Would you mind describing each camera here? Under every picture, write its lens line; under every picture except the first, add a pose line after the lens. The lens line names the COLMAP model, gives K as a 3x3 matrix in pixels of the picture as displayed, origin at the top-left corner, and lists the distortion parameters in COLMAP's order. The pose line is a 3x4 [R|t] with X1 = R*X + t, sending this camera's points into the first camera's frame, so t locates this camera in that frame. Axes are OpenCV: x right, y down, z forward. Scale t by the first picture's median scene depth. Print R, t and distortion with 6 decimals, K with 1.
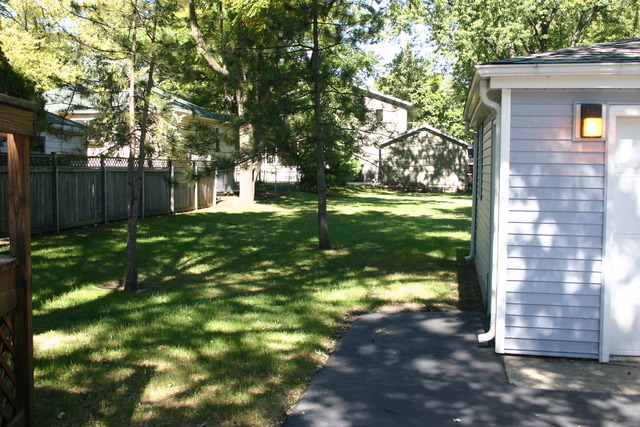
lens RADIAL K [[738.8, 0, 320.0], [0, 738.8, 213.5], [0, 0, 1]] dist [-0.017301, -0.021150]
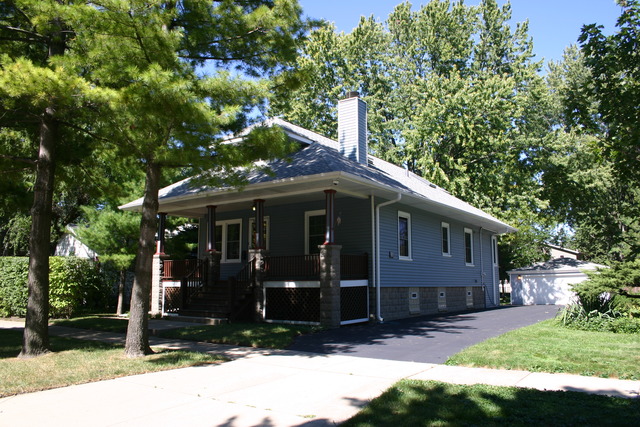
lens RADIAL K [[541.0, 0, 320.0], [0, 541.0, 213.5], [0, 0, 1]] dist [-0.177353, -0.002029]
pose [[0.912403, -0.065442, -0.404027, 0.785861], [-0.018690, 0.979444, -0.200850, 0.443864], [0.408866, 0.190808, 0.892424, -5.781129]]
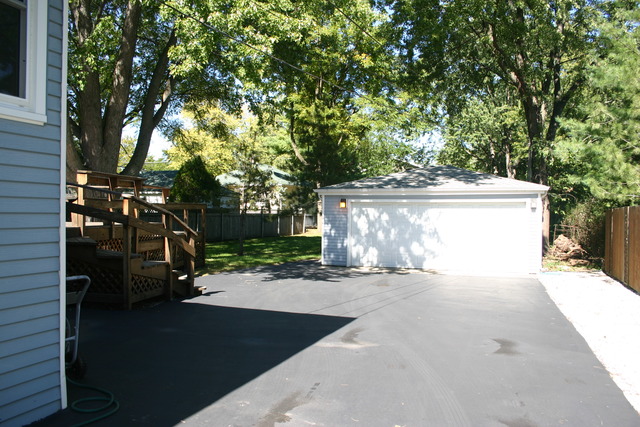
lens RADIAL K [[507.1, 0, 320.0], [0, 507.1, 213.5], [0, 0, 1]] dist [-0.100900, -0.001240]
pose [[0.984403, 0.001569, -0.175924, 0.692992], [-0.012301, 0.998127, -0.059931, 0.085485], [0.175500, 0.061160, 0.982578, -1.576141]]
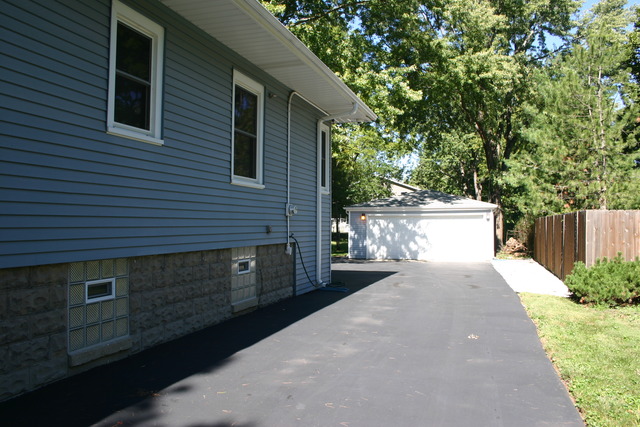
lens RADIAL K [[507.1, 0, 320.0], [0, 507.1, 213.5], [0, 0, 1]] dist [-0.100900, -0.001240]
pose [[0.992351, -0.009721, -0.123063, 0.504964], [-0.000714, 0.996426, -0.084470, 0.178561], [0.123444, 0.083912, 0.988797, -2.863652]]
